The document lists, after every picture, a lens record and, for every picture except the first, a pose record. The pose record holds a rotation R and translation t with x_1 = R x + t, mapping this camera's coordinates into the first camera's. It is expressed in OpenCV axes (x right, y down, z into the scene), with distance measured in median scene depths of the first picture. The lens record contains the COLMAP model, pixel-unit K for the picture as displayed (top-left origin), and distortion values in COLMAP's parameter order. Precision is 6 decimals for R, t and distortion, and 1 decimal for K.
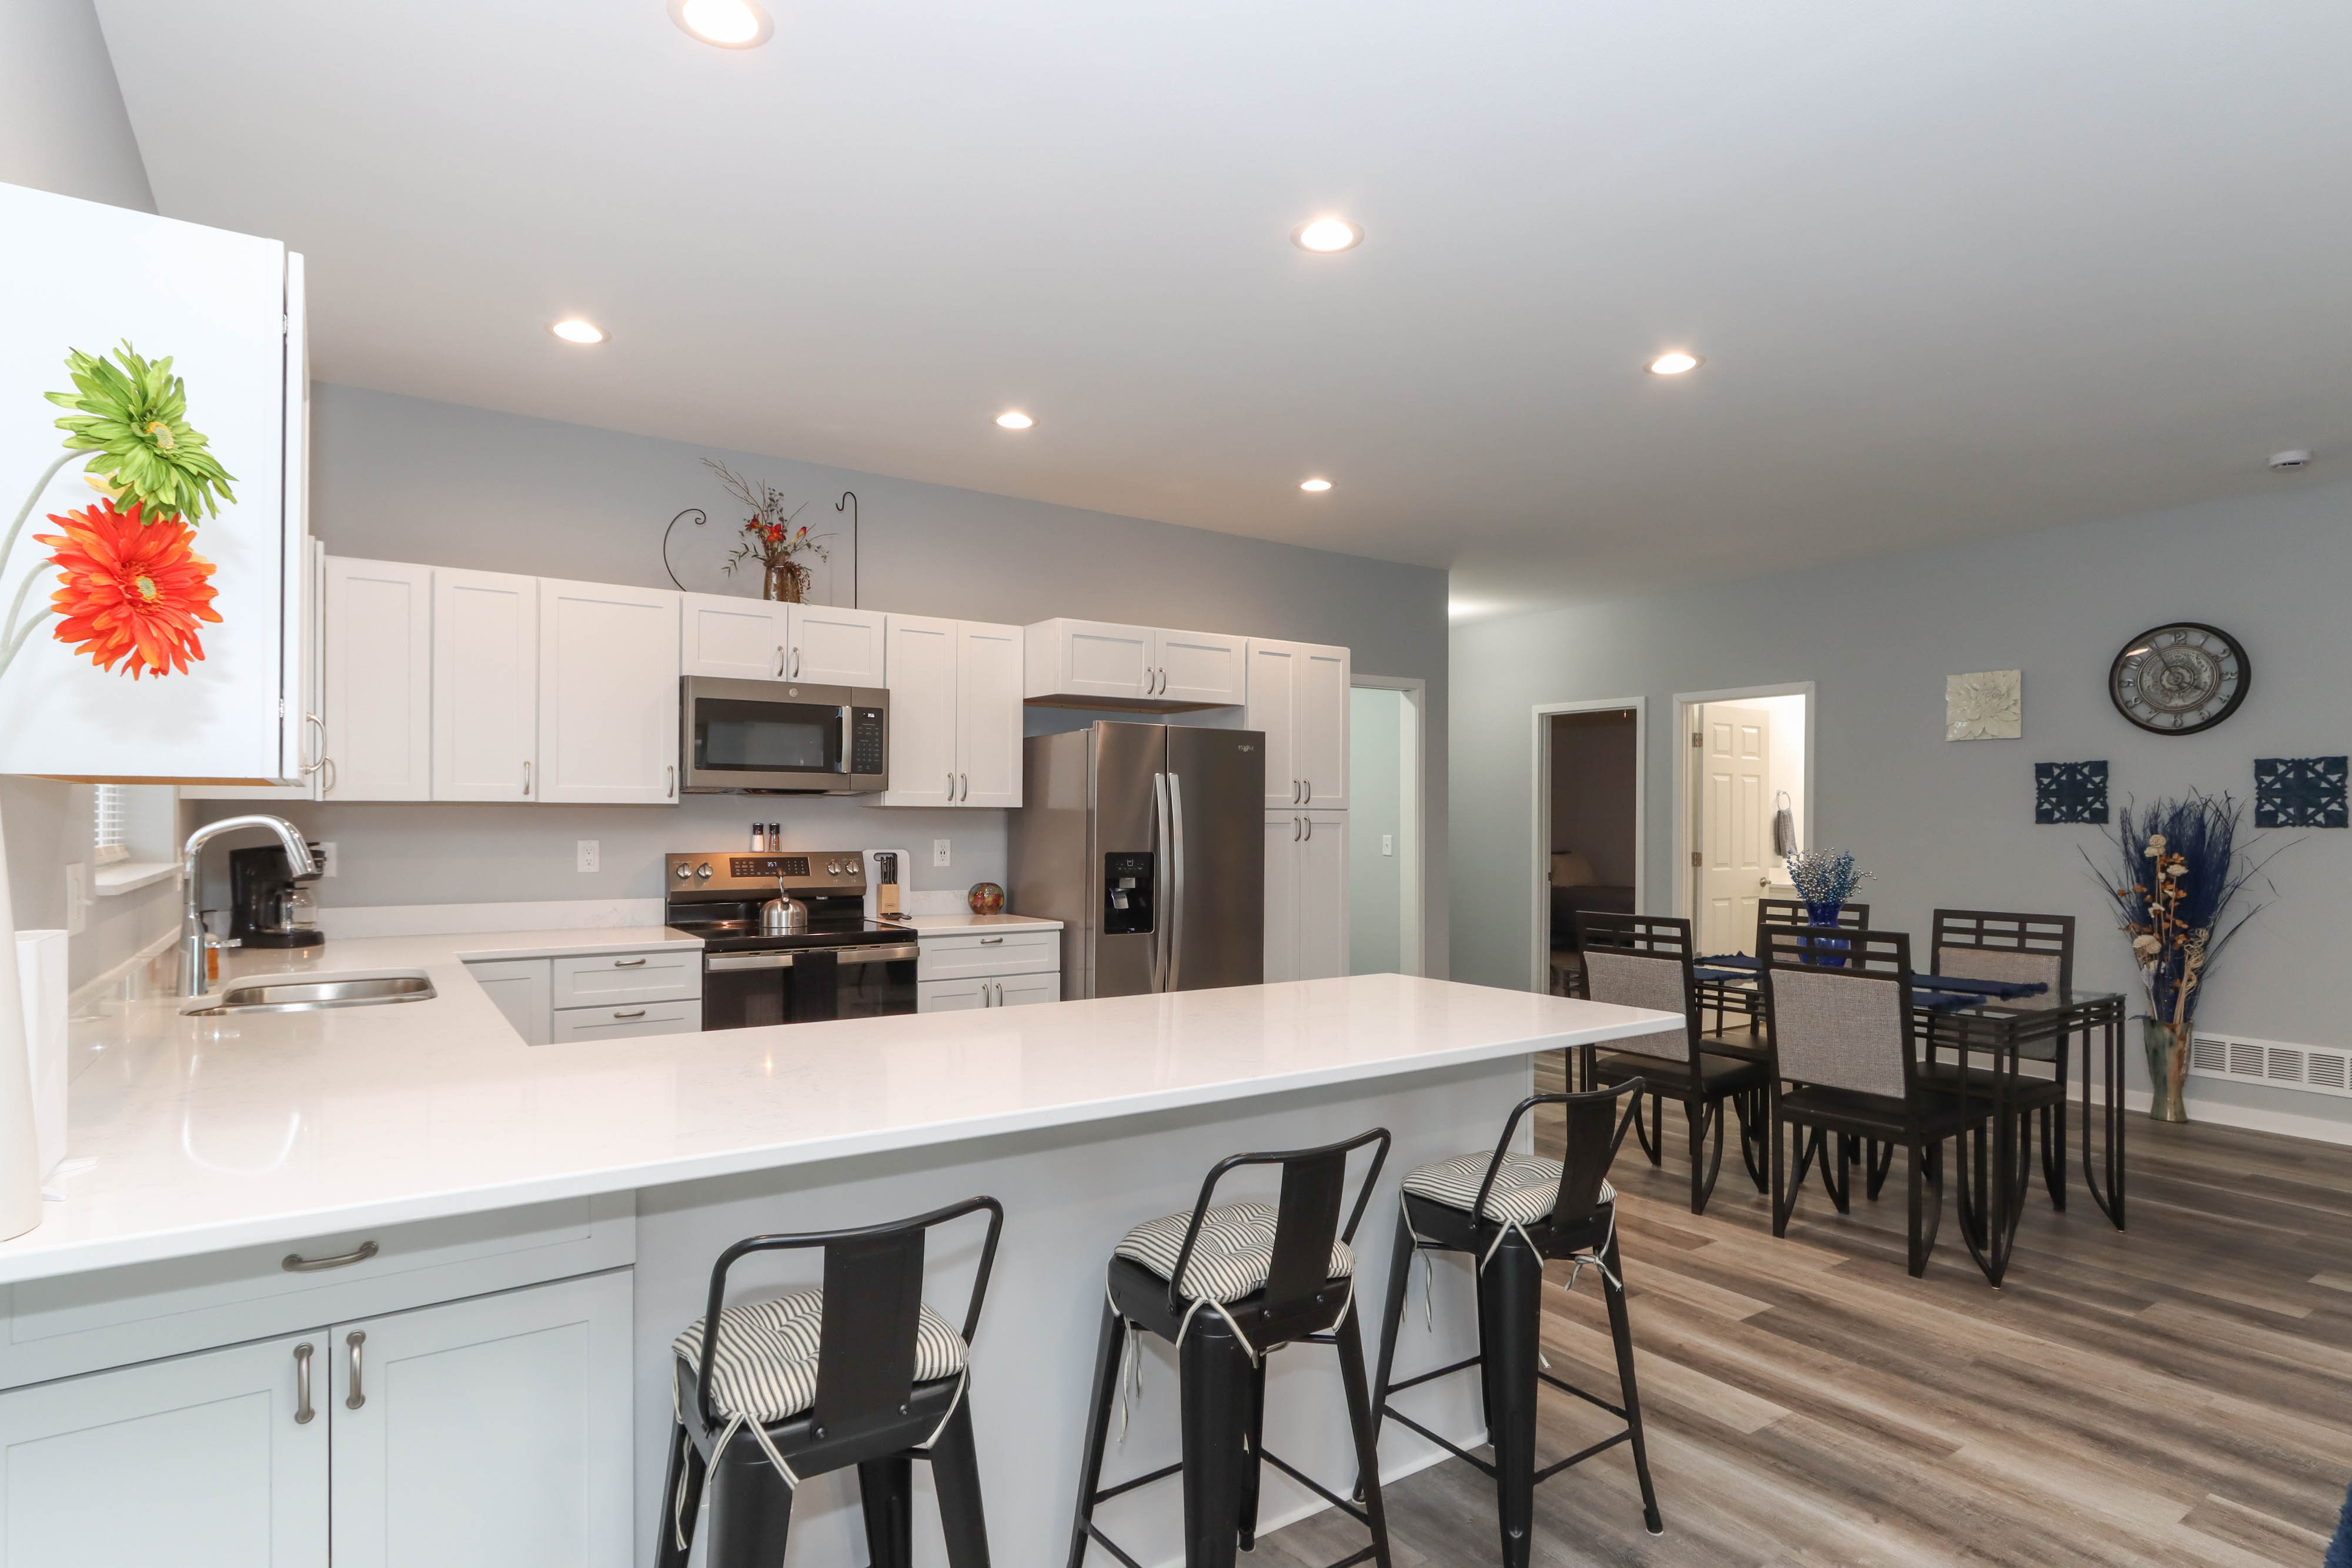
lens RADIAL K [[1226.8, 0, 1161.0], [0, 1226.8, 822.7], [0, 0, 1]] dist [-0.007370, 0.001423]
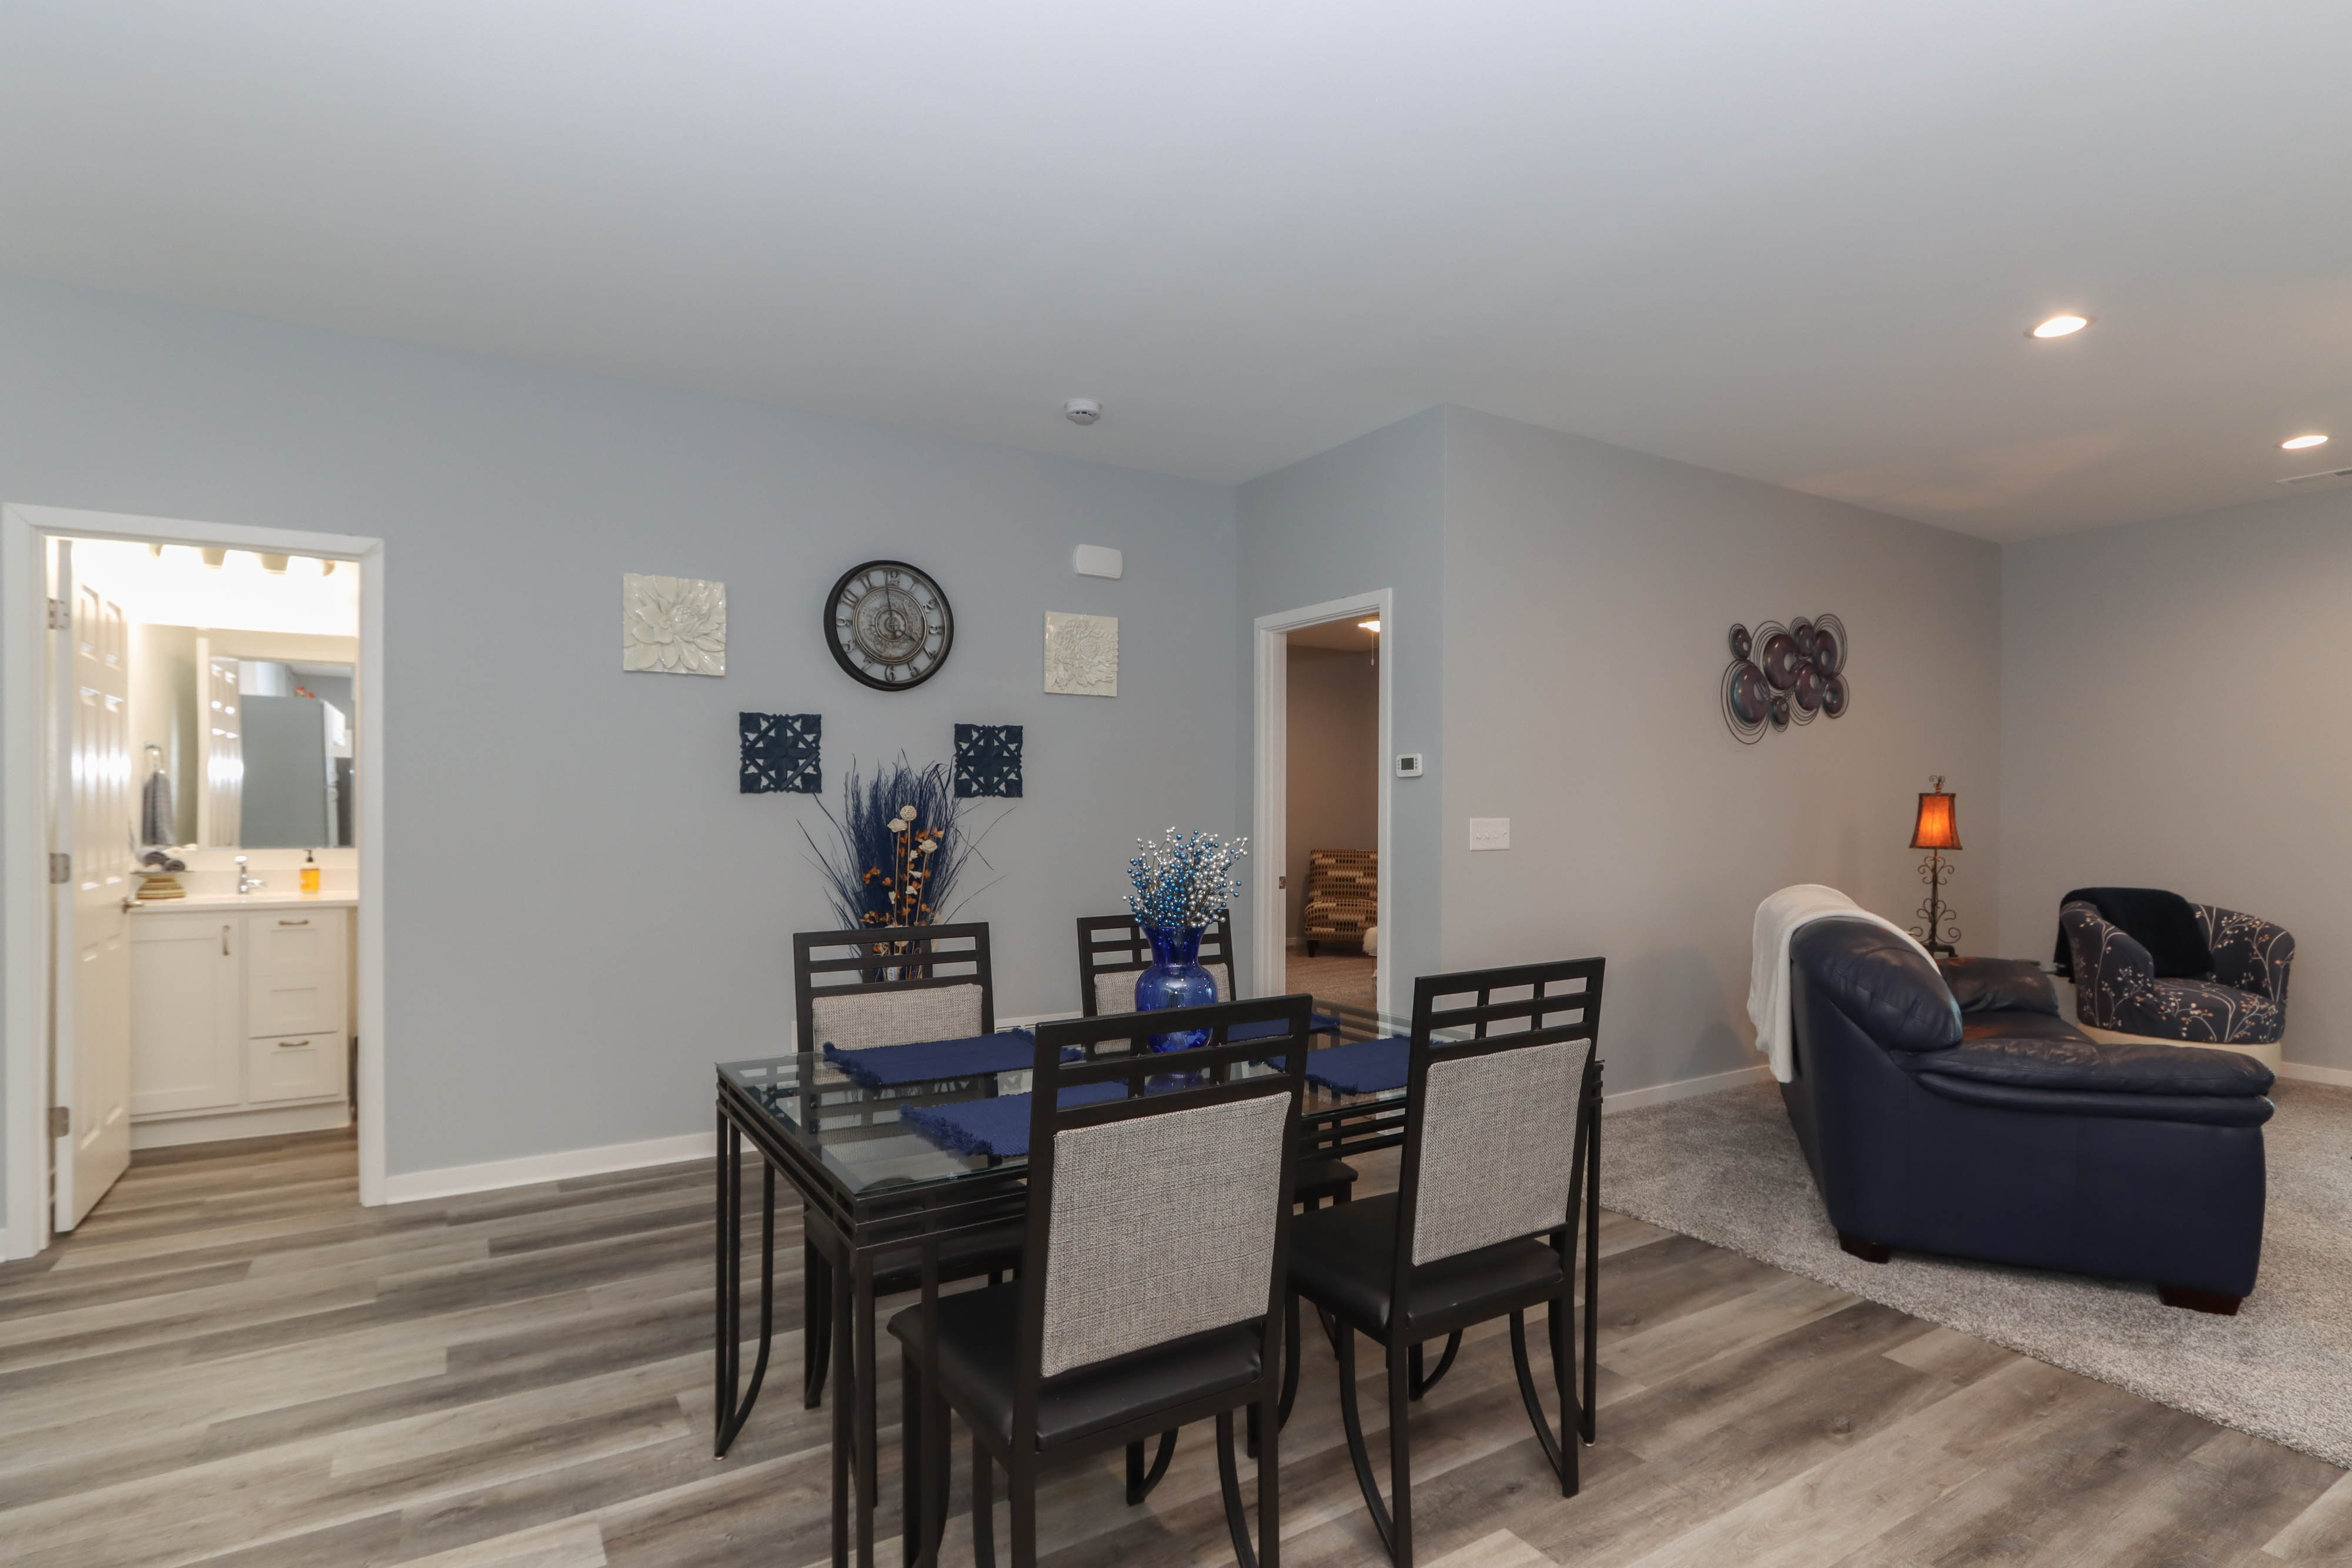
lens RADIAL K [[1211.8, 0, 1188.9], [0, 1211.8, 796.5], [0, 0, 1]] dist [-0.008400, 0.003568]
pose [[0.031411, 0.002295, 0.999504, -0.013751], [0.002276, 0.999995, -0.002368, 0.006151], [-0.999504, 0.002350, 0.031405, 0.848701]]
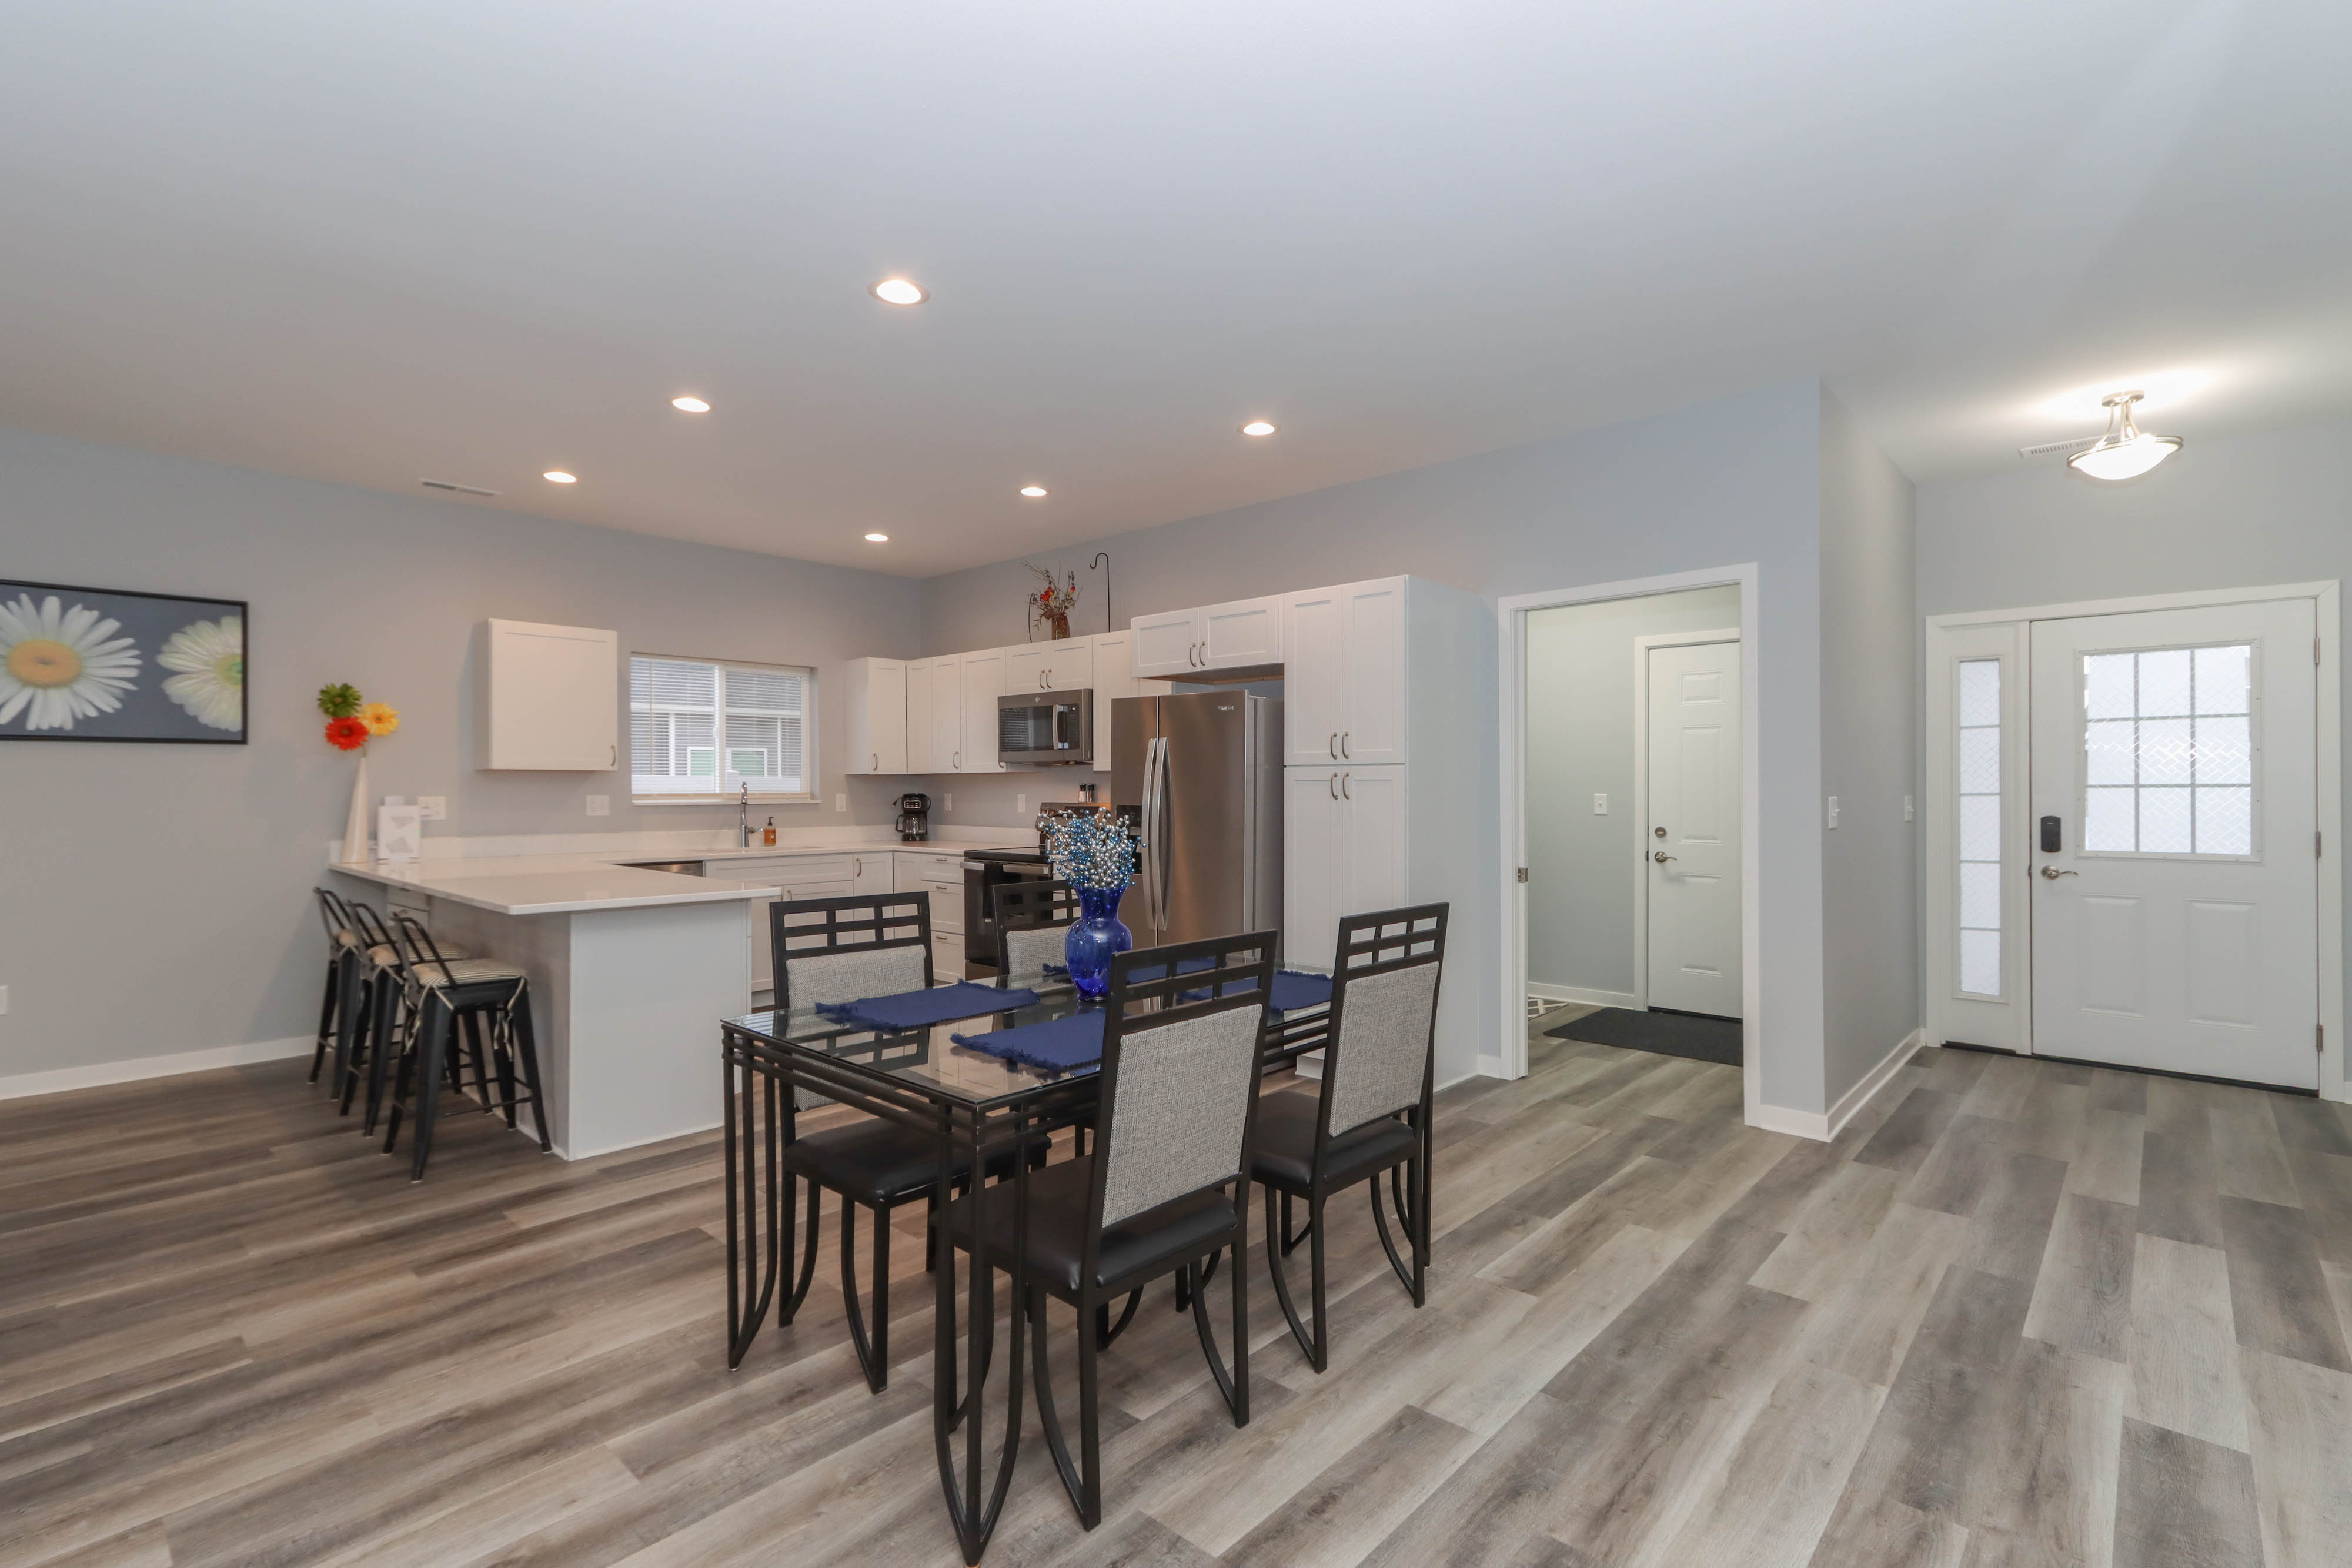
lens RADIAL K [[1107.5, 0, 1177.5], [0, 1107.5, 776.4], [0, 0, 1]] dist [0.006273, 0.002420]
pose [[0.220294, -0.012055, -0.975359, 1.011713], [-0.001155, 0.999920, -0.012619, 0.008486], [0.975433, 0.003907, 0.220263, 0.785916]]
